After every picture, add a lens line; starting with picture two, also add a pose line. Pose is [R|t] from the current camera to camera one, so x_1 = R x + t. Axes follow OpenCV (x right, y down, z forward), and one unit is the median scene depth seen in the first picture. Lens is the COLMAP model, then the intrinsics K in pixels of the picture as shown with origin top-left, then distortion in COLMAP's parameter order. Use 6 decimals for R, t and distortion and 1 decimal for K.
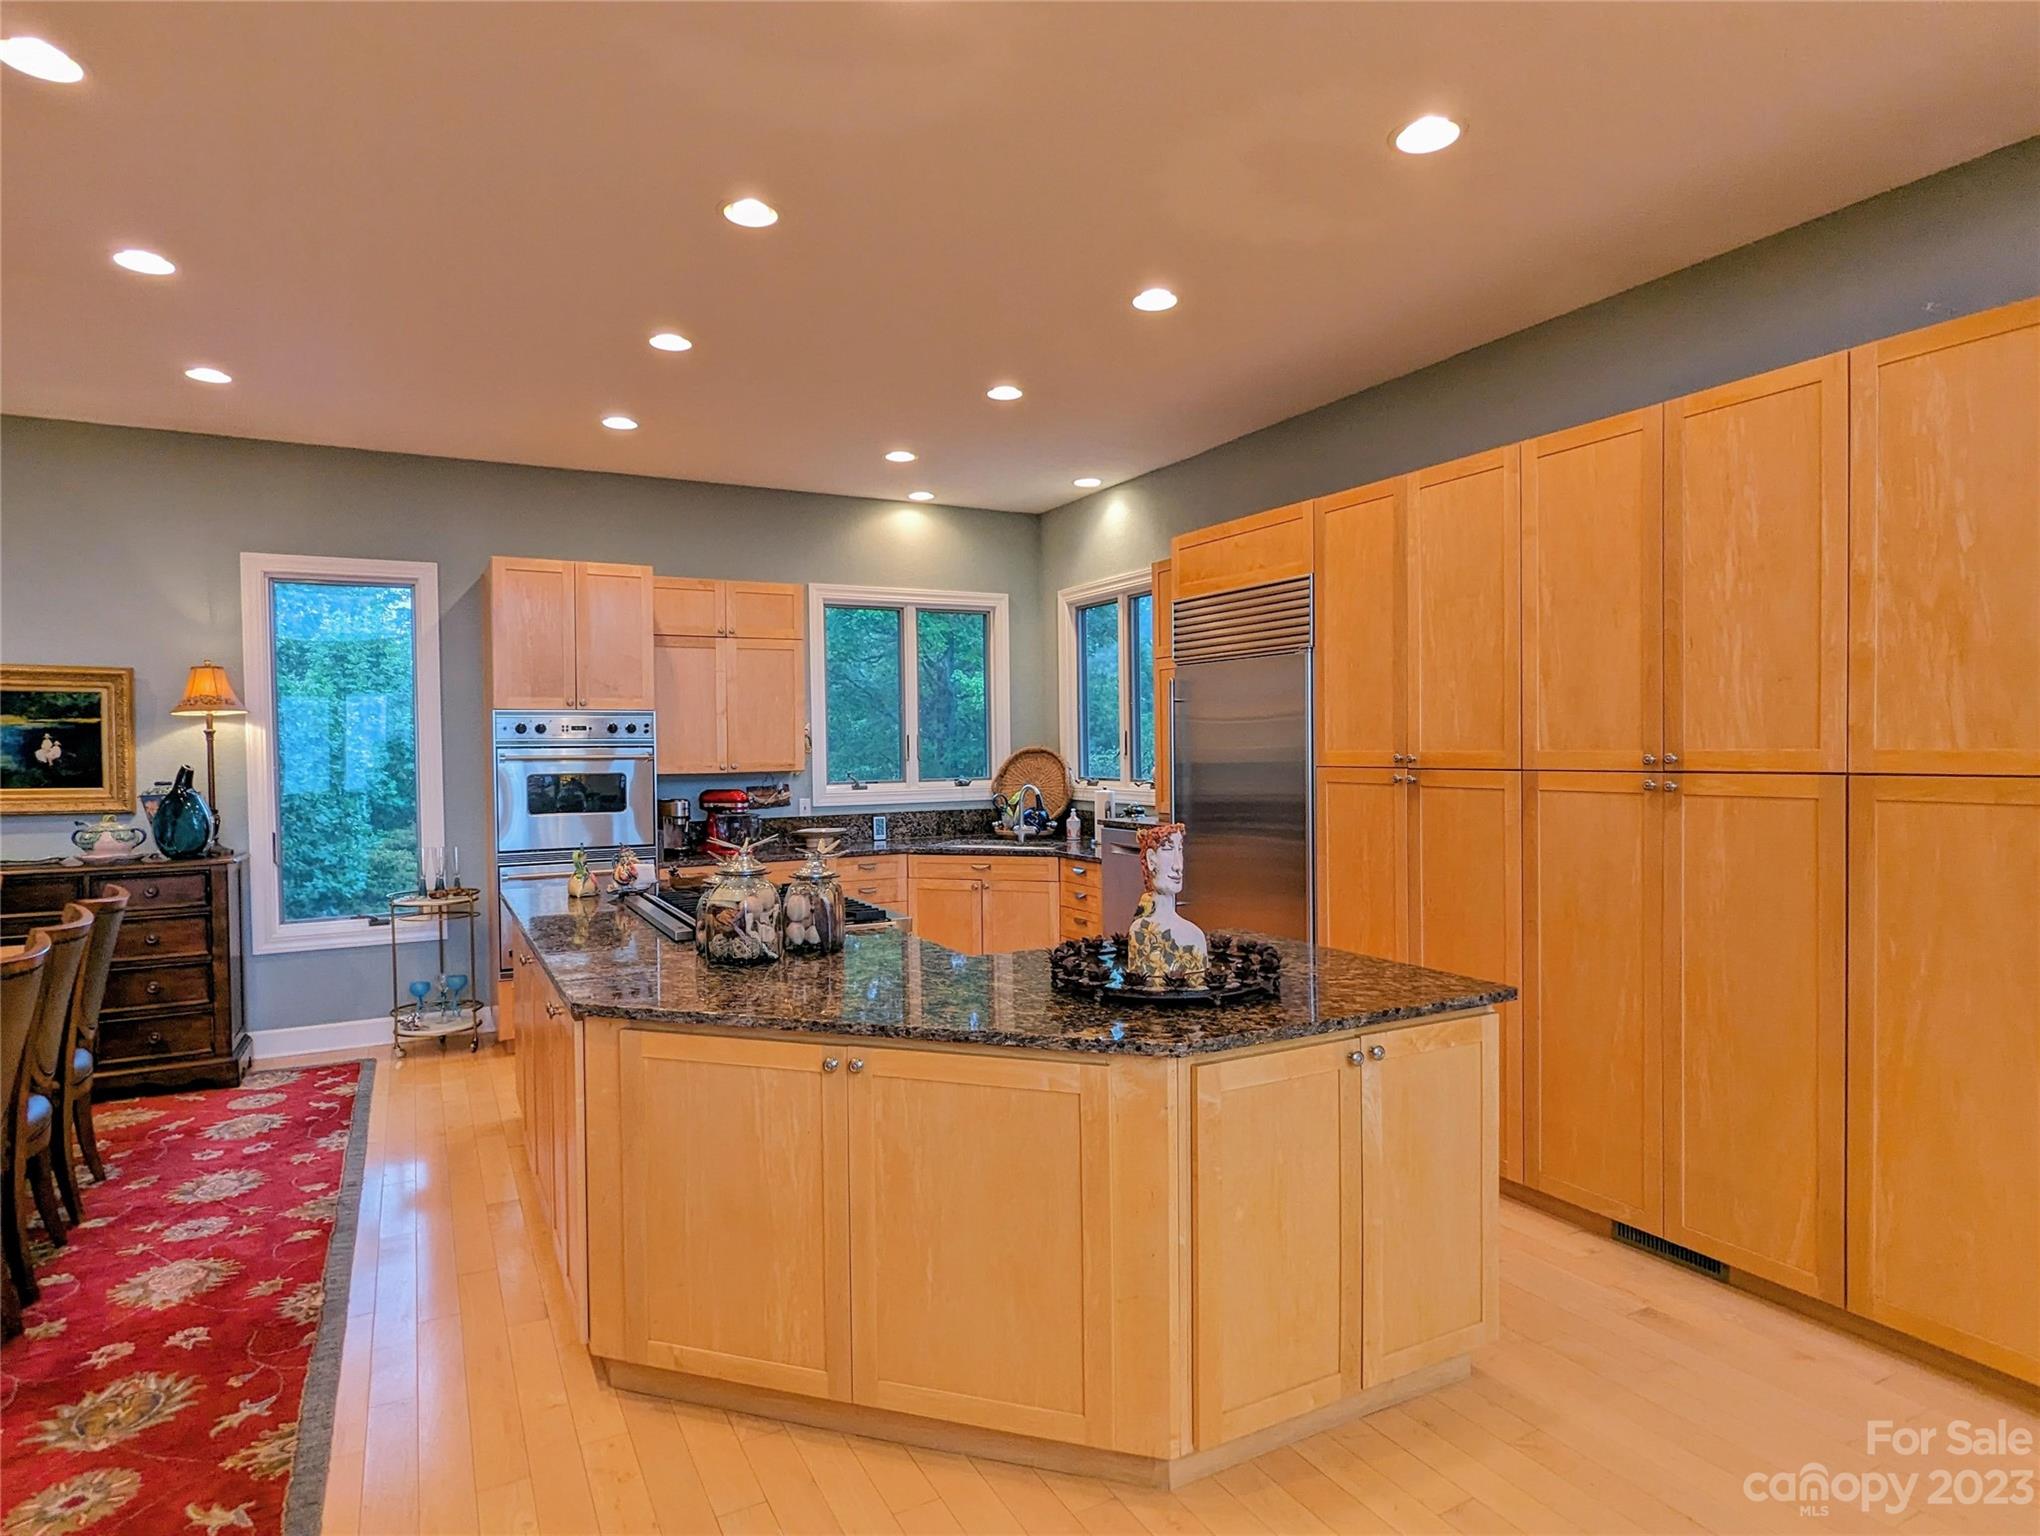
lens RADIAL K [[1133.8, 0, 1014.3], [0, 1133.8, 772.5], [0, 0, 1]] dist [-0.003929, 0.006350]
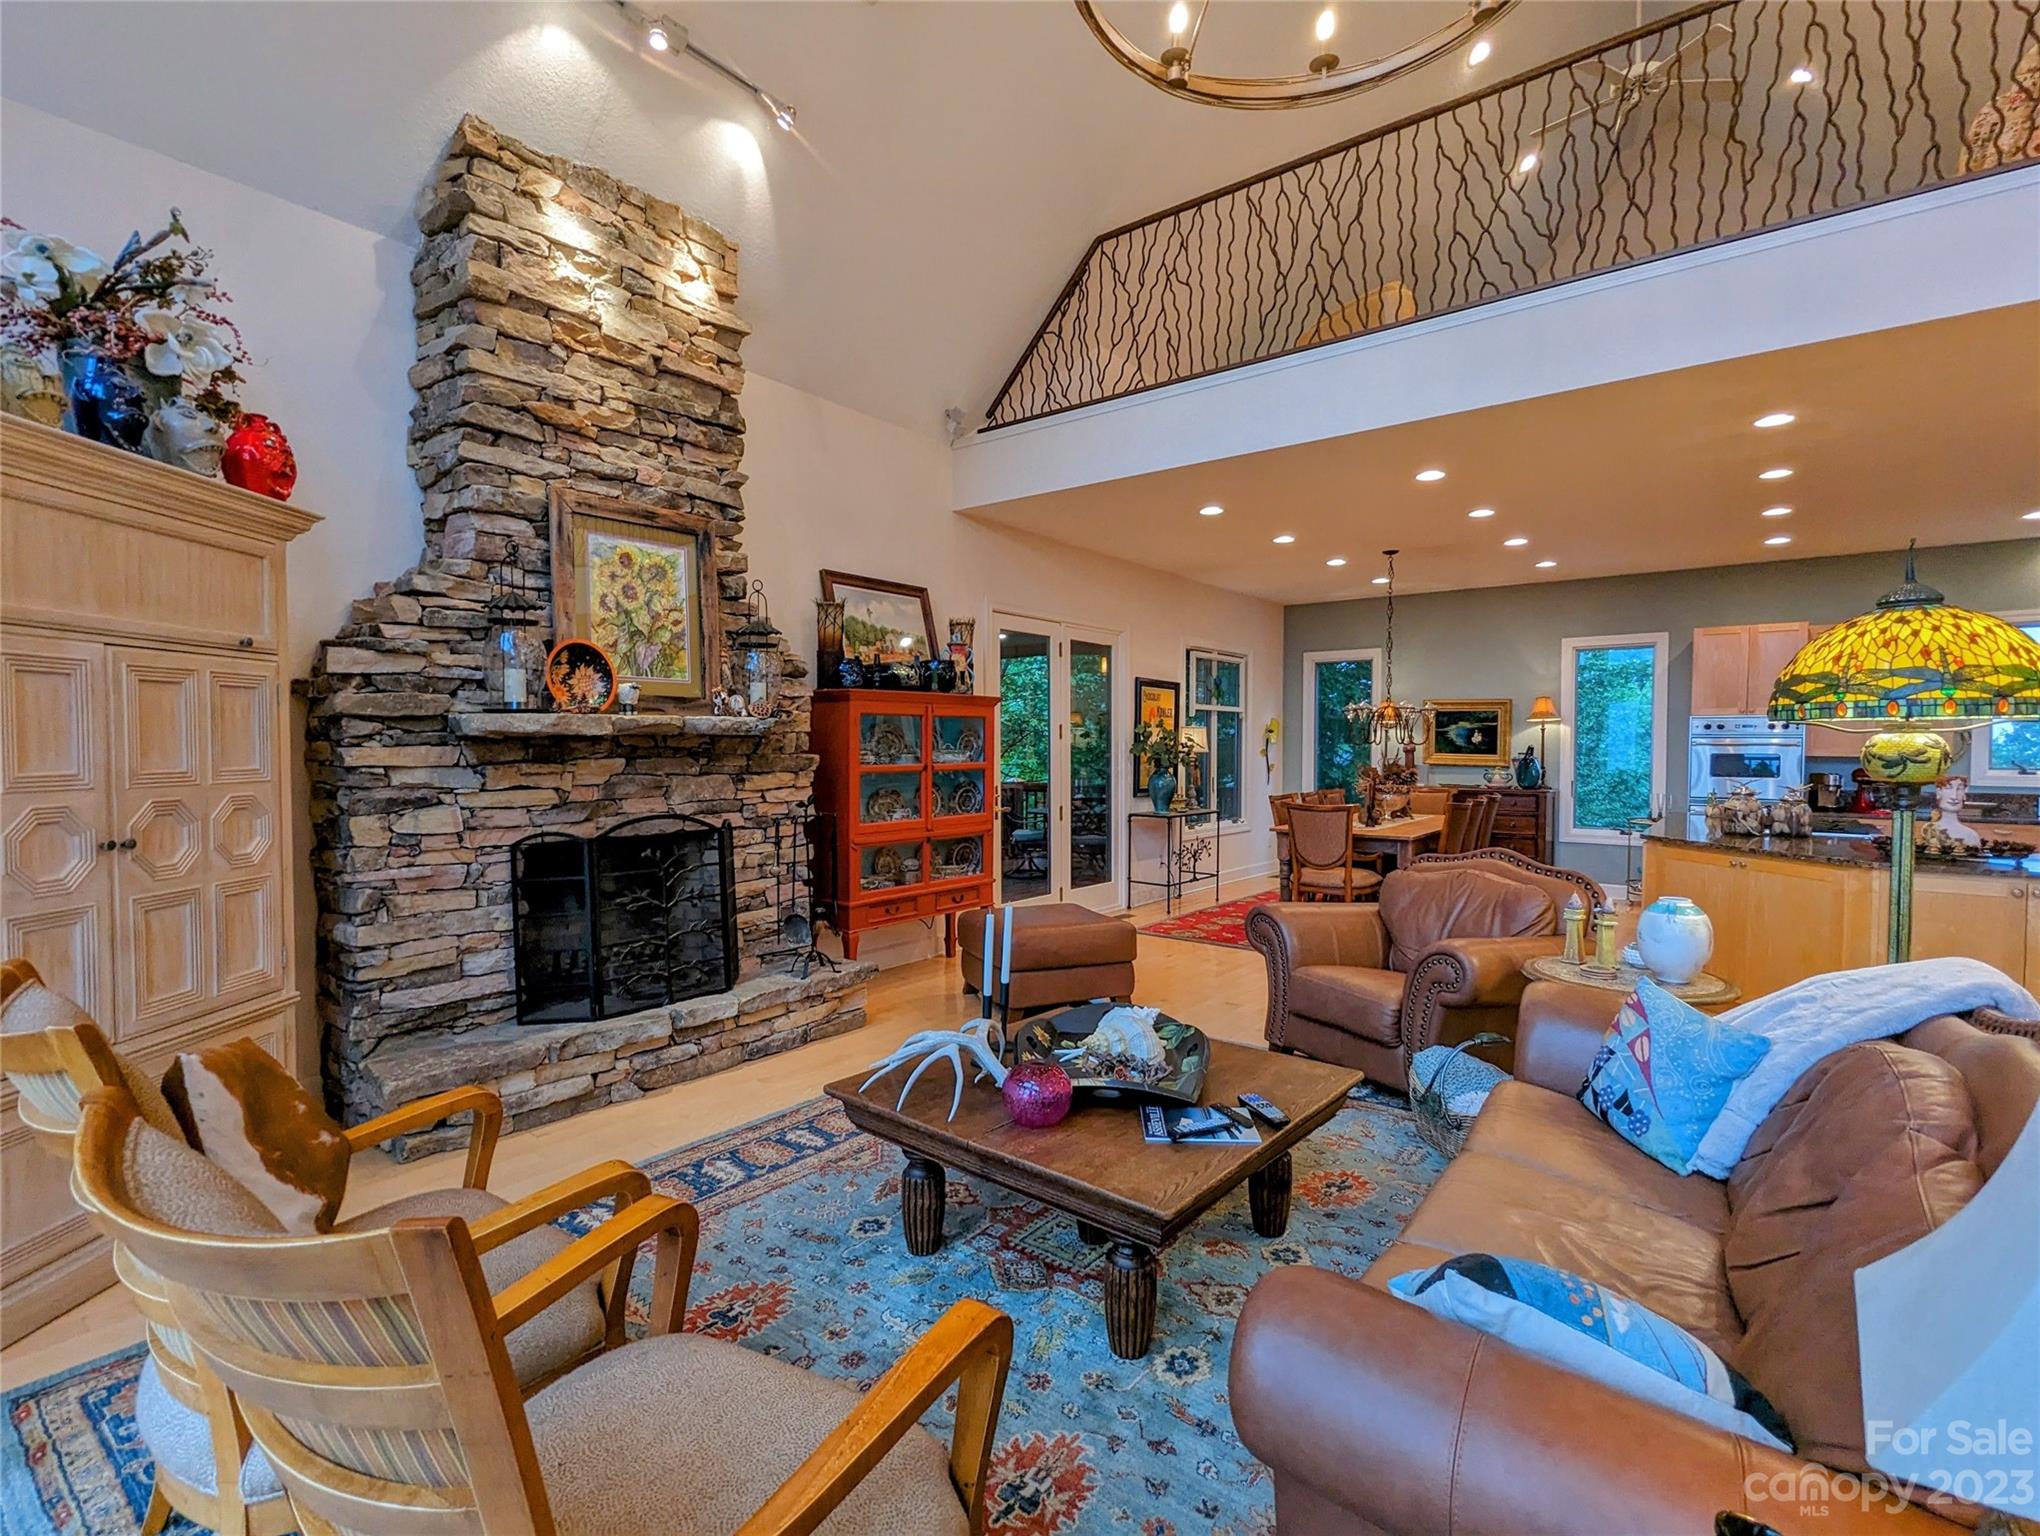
lens RADIAL K [[972.7, 0, 1014.8], [0, 972.7, 771.2], [0, 0, 1]] dist [-0.002695, 0.003500]
pose [[0.405539, 0.037154, -0.913322, 0.527067], [-0.029466, 0.999186, 0.027563, 0.020712], [0.913603, 0.015733, 0.406304, -0.603500]]
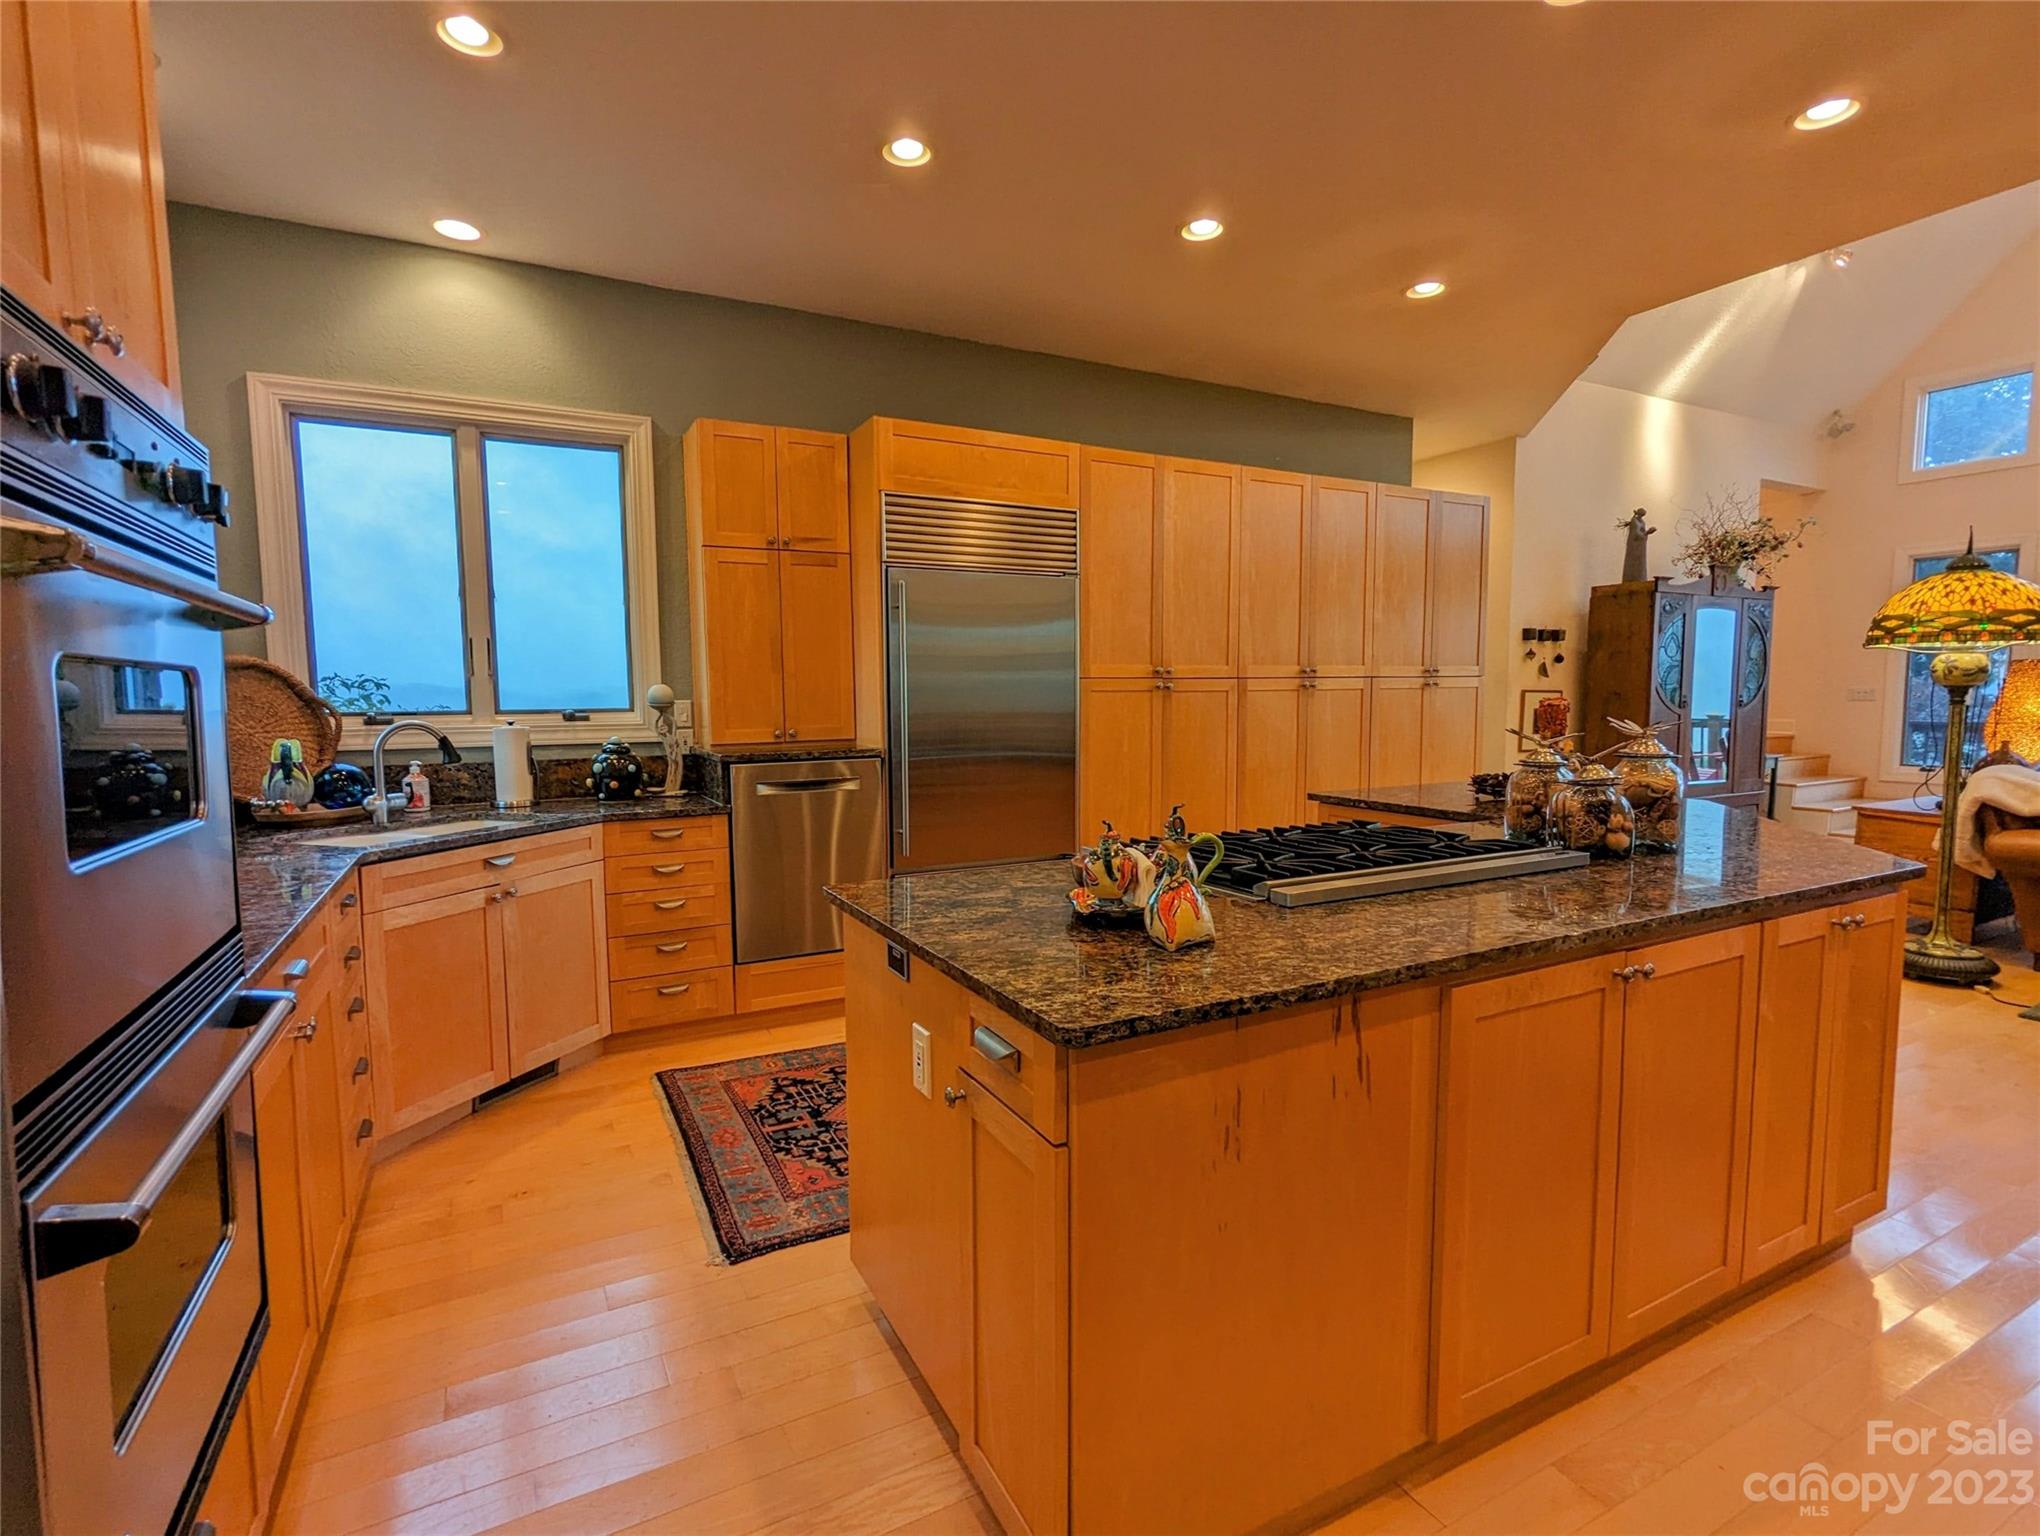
lens RADIAL K [[972.7, 0, 1012.8], [0, 972.7, 770.3], [0, 0, 1]] dist [-0.002695, 0.003500]
pose [[0.005946, -0.070025, 0.997528, -0.630113], [0.032452, 0.997033, 0.069797, 0.014994], [-0.999456, 0.031957, 0.008201, 0.903935]]
